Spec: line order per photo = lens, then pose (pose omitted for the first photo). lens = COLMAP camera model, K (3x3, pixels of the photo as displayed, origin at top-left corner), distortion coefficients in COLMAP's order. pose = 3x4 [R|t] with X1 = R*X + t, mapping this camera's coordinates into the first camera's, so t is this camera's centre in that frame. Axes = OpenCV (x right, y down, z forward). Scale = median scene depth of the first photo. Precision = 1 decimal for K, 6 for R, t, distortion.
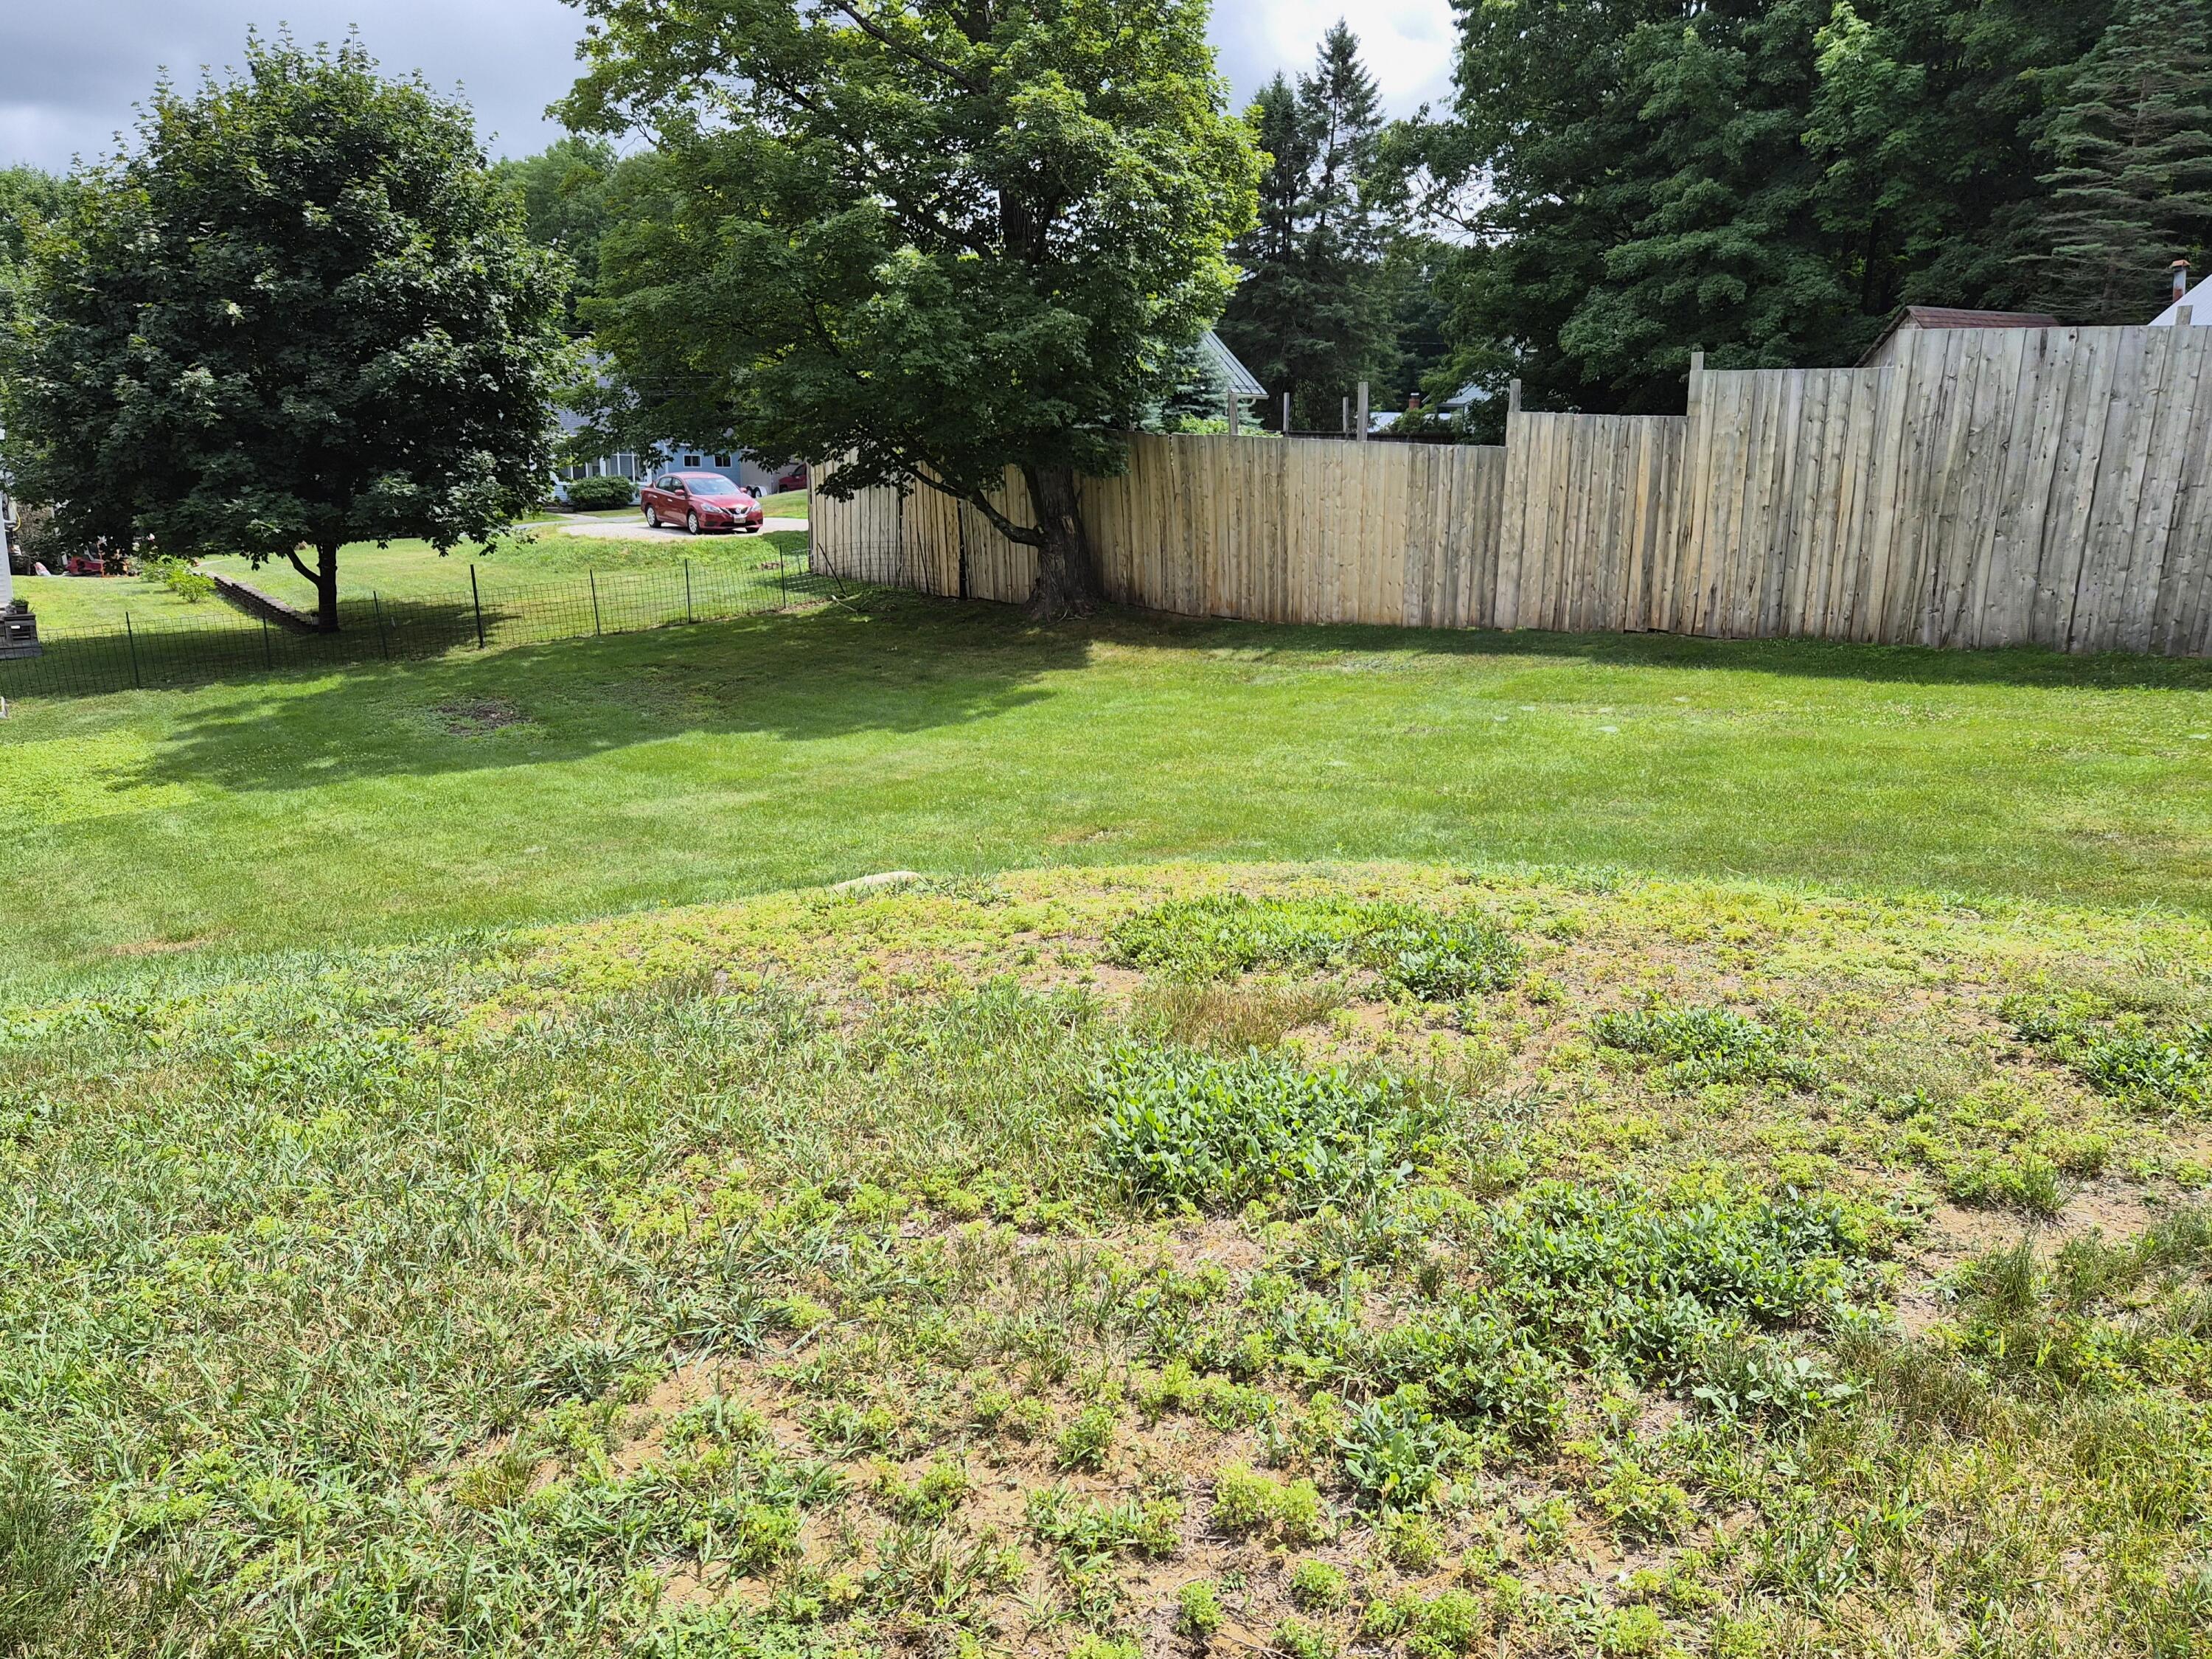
lens RADIAL K [[1658.0, 0, 1103.1], [0, 1658.0, 824.8], [0, 0, 1]] dist [0.070485, -0.047658]
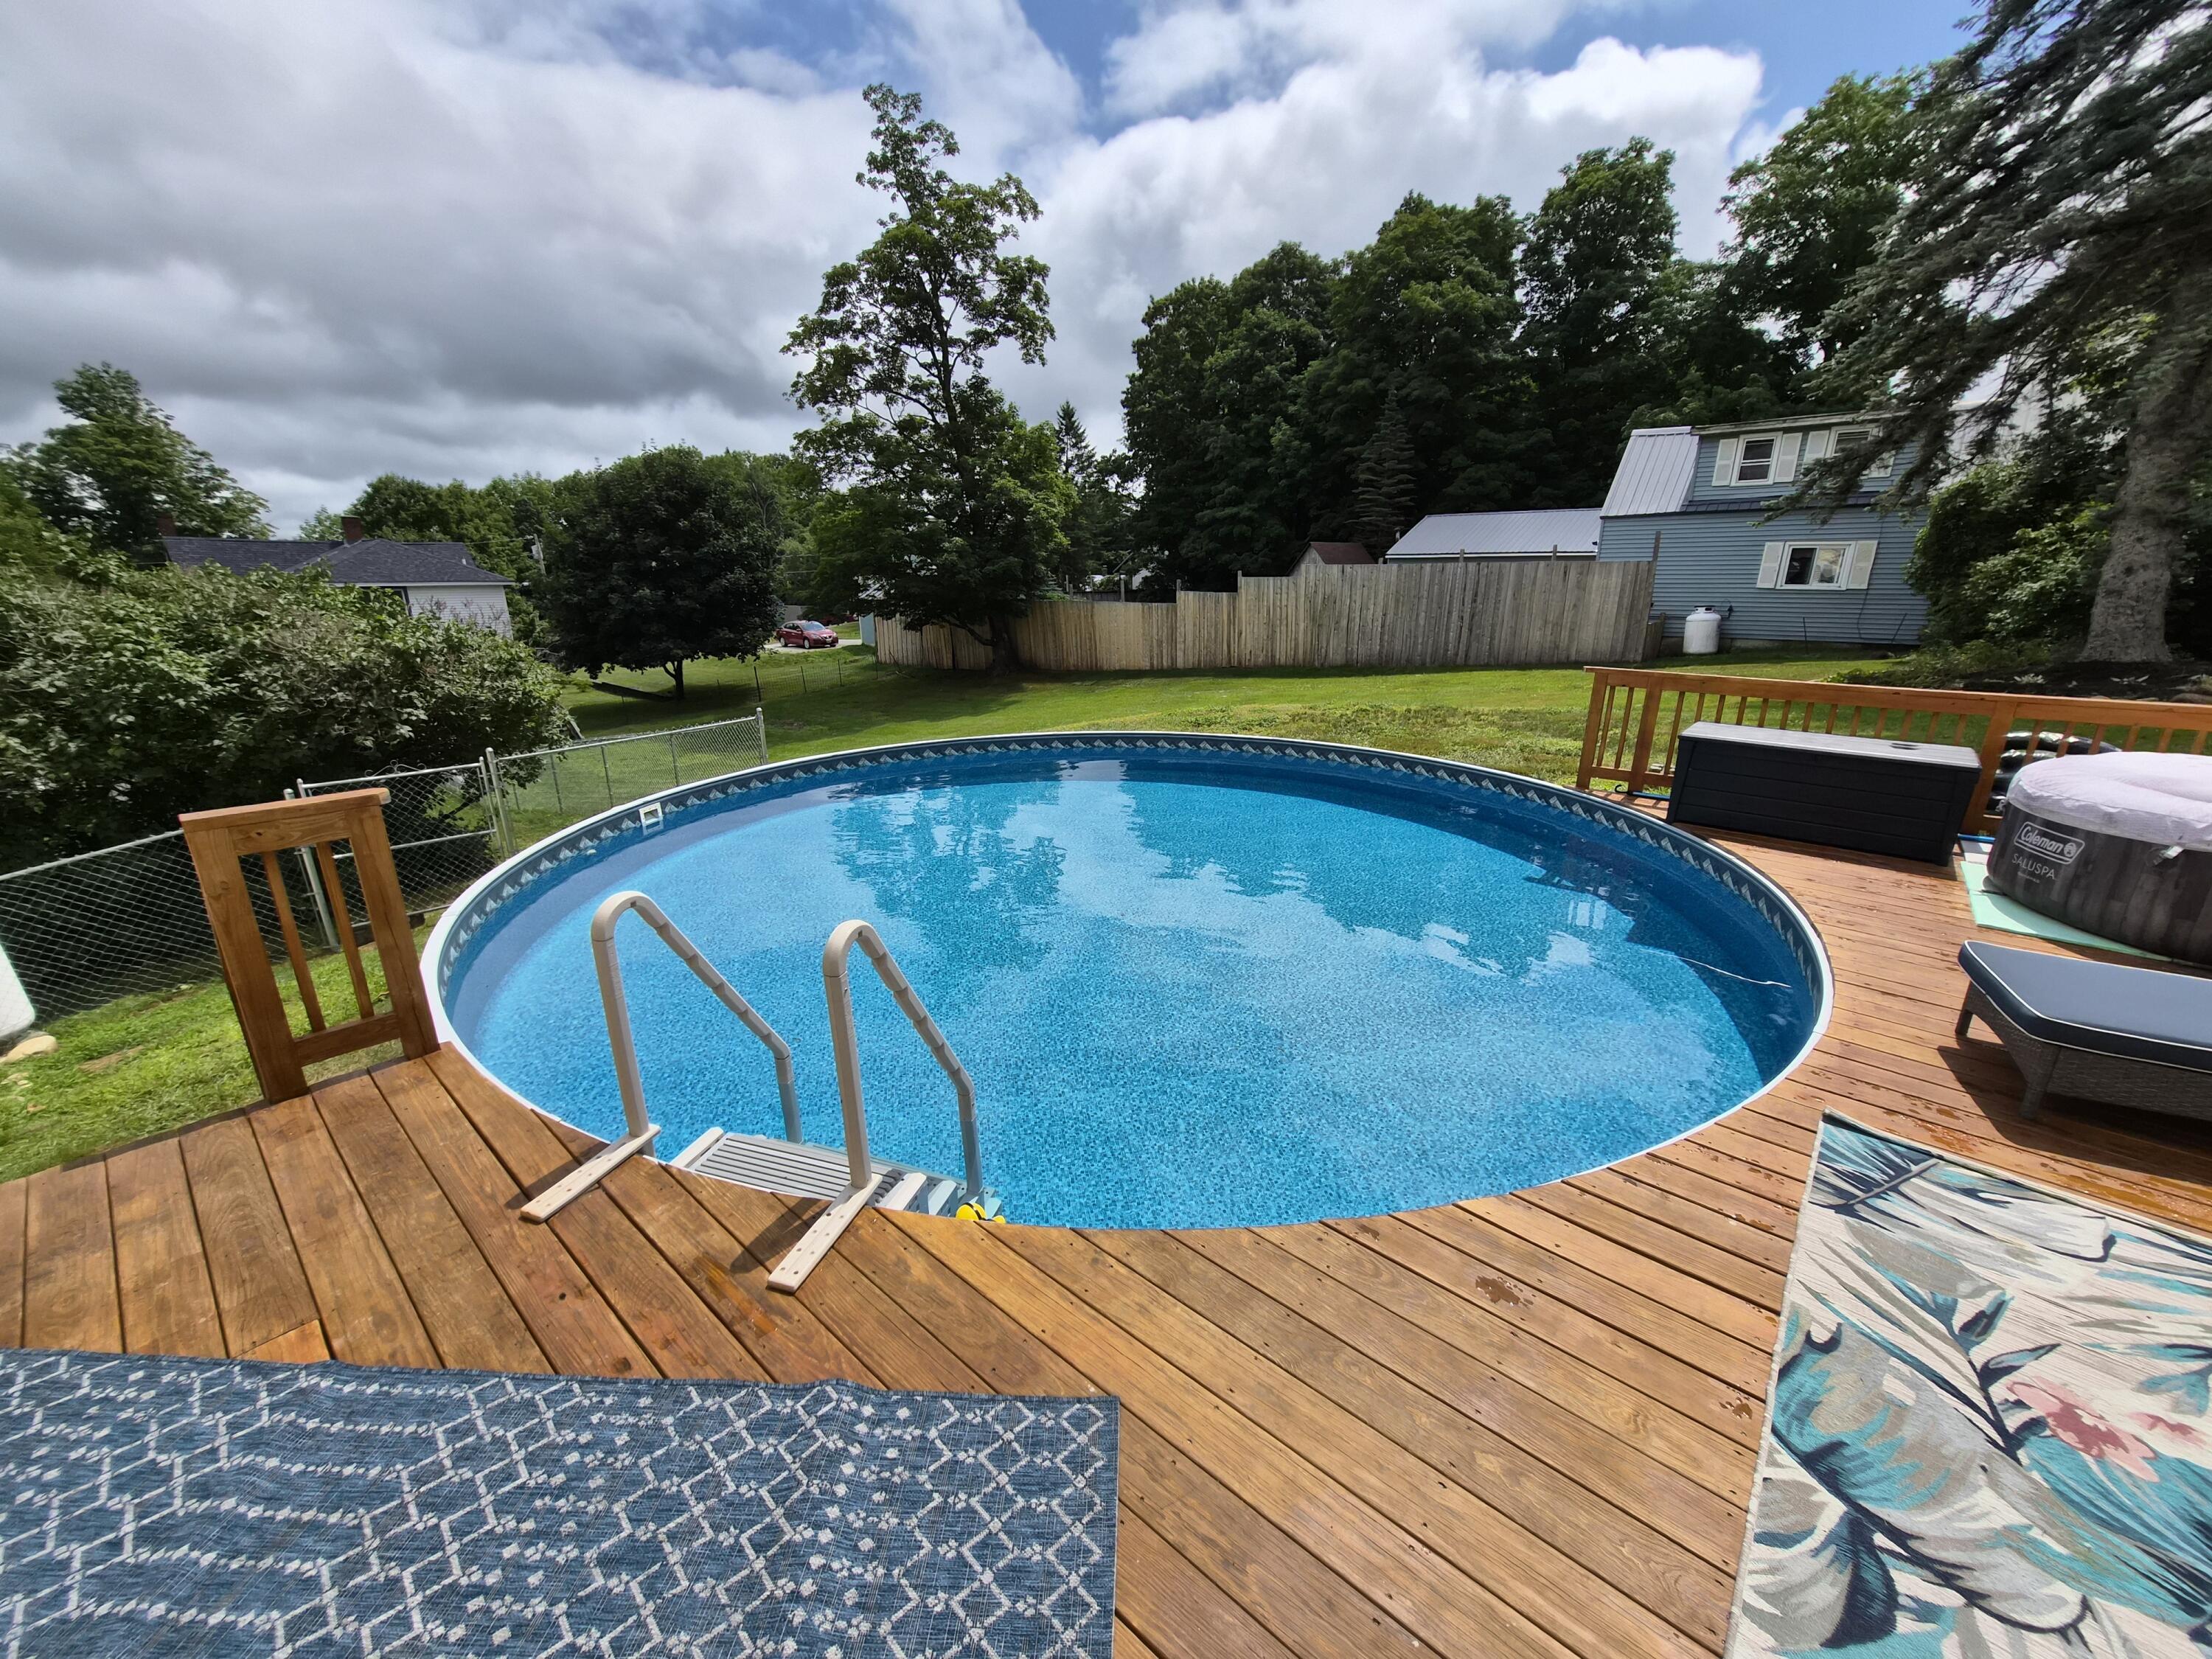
lens RADIAL K [[865.8, 0, 1111.3], [0, 865.8, 837.3], [0, 0, 1]] dist [-0.002153, 0.000436]
pose [[0.979271, -0.085320, 0.183707, -0.129183], [0.074856, 0.995191, 0.063173, 0.049280], [-0.188213, -0.048112, 0.980949, -0.327287]]
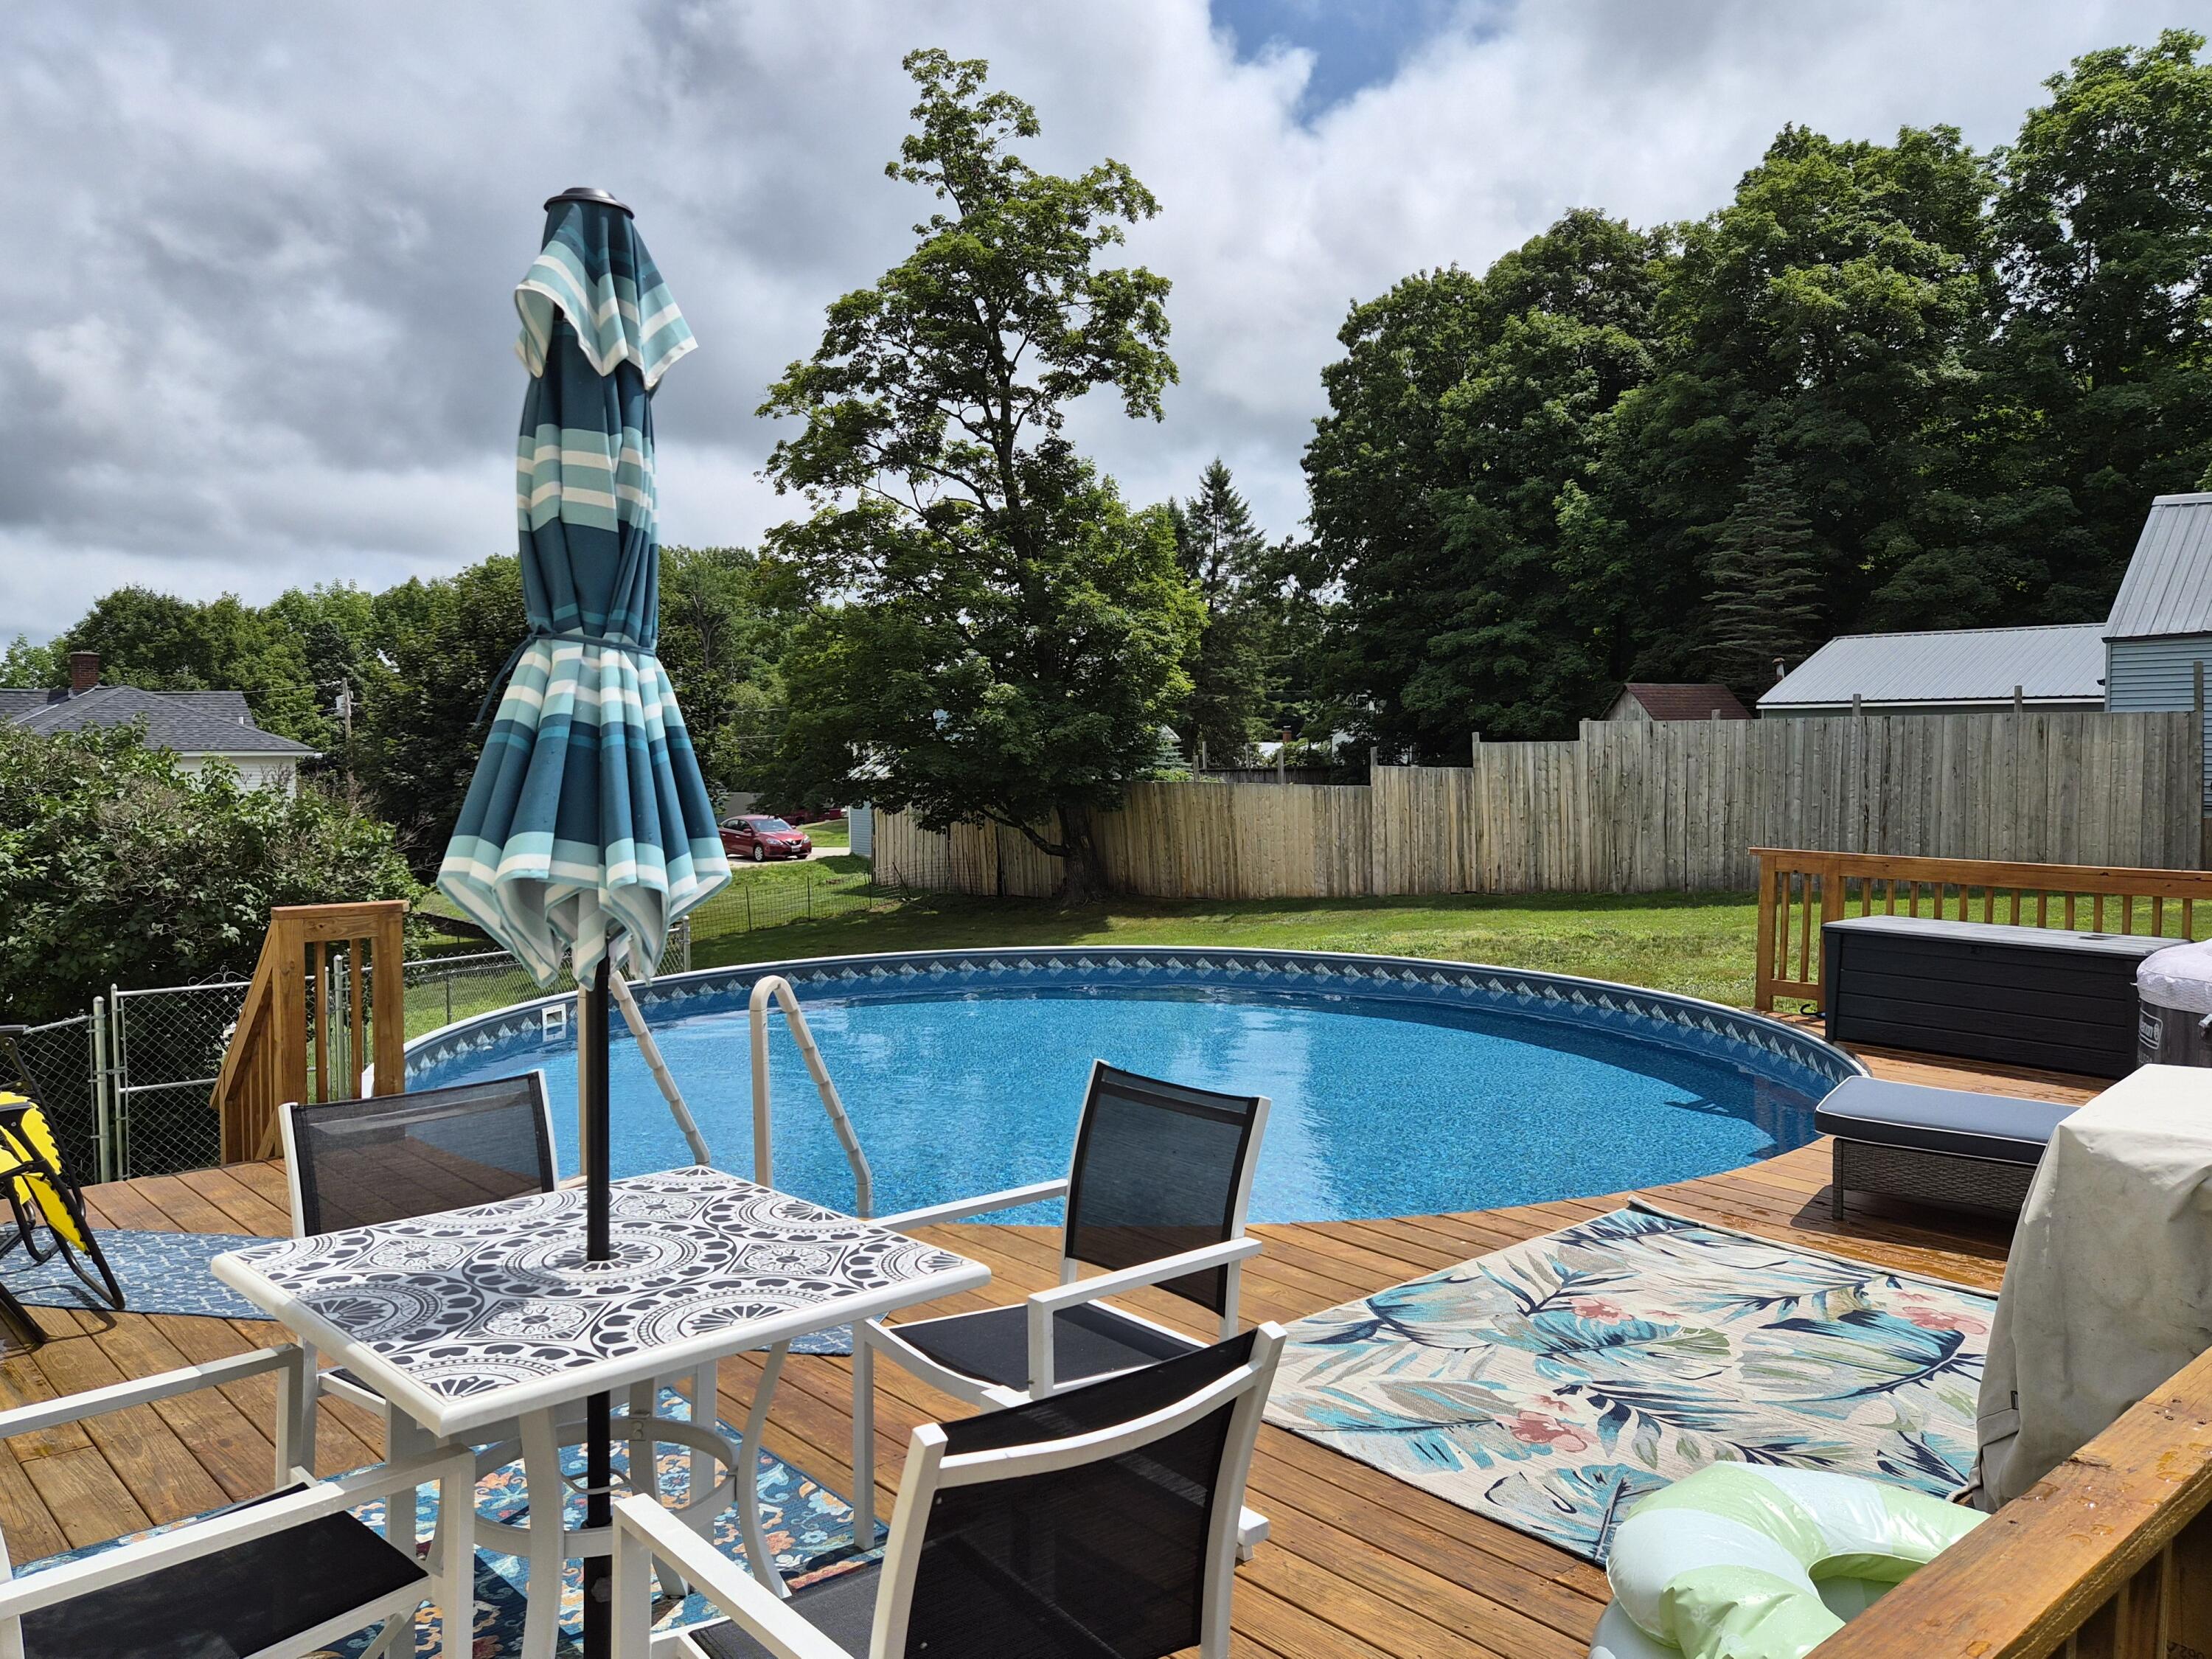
lens RADIAL K [[1658.0, 0, 1103.1], [0, 1658.0, 824.8], [0, 0, 1]] dist [0.070485, -0.047658]
pose [[0.996713, -0.034023, 0.073527, -0.112552], [0.047323, 0.981125, -0.187494, 0.082538], [-0.065760, 0.190357, 0.979510, -0.452572]]
